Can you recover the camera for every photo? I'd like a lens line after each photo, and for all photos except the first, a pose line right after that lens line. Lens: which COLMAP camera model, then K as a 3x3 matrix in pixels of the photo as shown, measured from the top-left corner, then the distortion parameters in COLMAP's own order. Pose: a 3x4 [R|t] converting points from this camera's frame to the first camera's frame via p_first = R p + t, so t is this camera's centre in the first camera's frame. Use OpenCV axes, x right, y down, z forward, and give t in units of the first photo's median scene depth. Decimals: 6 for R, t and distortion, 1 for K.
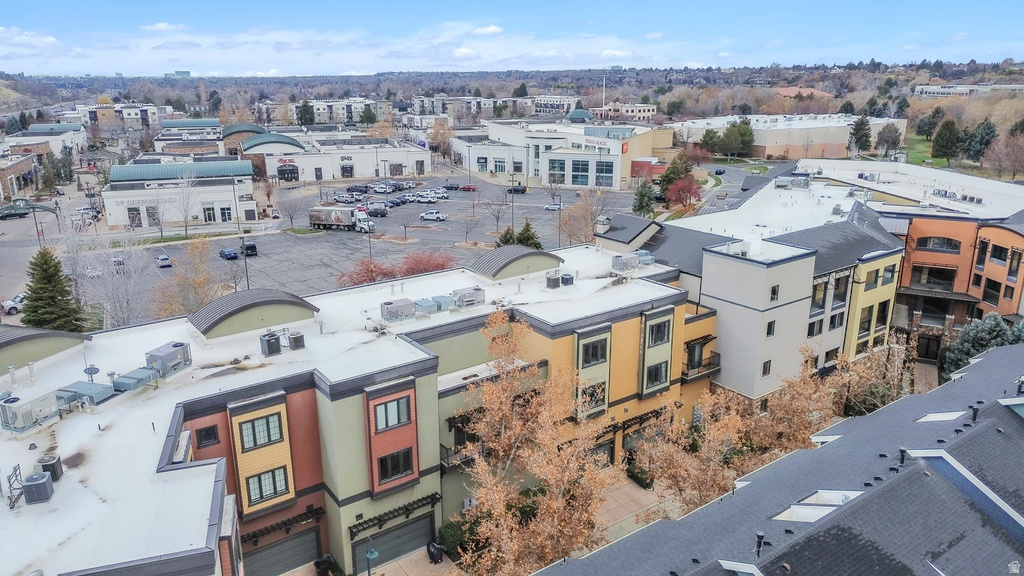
lens RADIAL K [[722.4, 0, 512.0], [0, 722.4, 288.0], [0, 0, 1]] dist [0.078149, -0.078403]
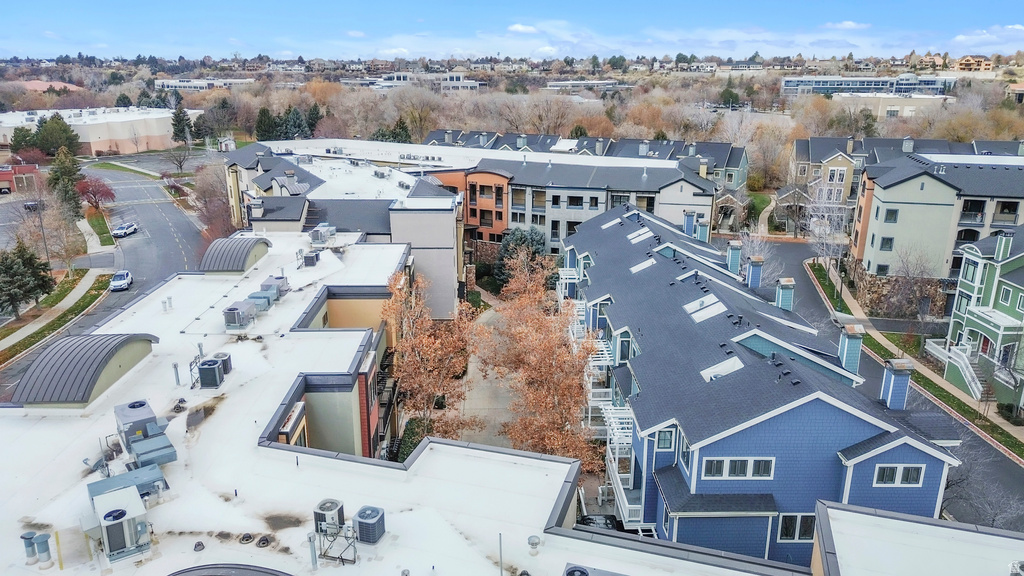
lens RADIAL K [[722.4, 0, 512.0], [0, 722.4, 288.0], [0, 0, 1]] dist [0.078149, -0.078403]
pose [[0.567570, -0.233399, 0.789550, -0.441261], [0.228858, 0.965908, 0.121016, -0.021648], [-0.790878, 0.112010, 0.601636, 0.131044]]
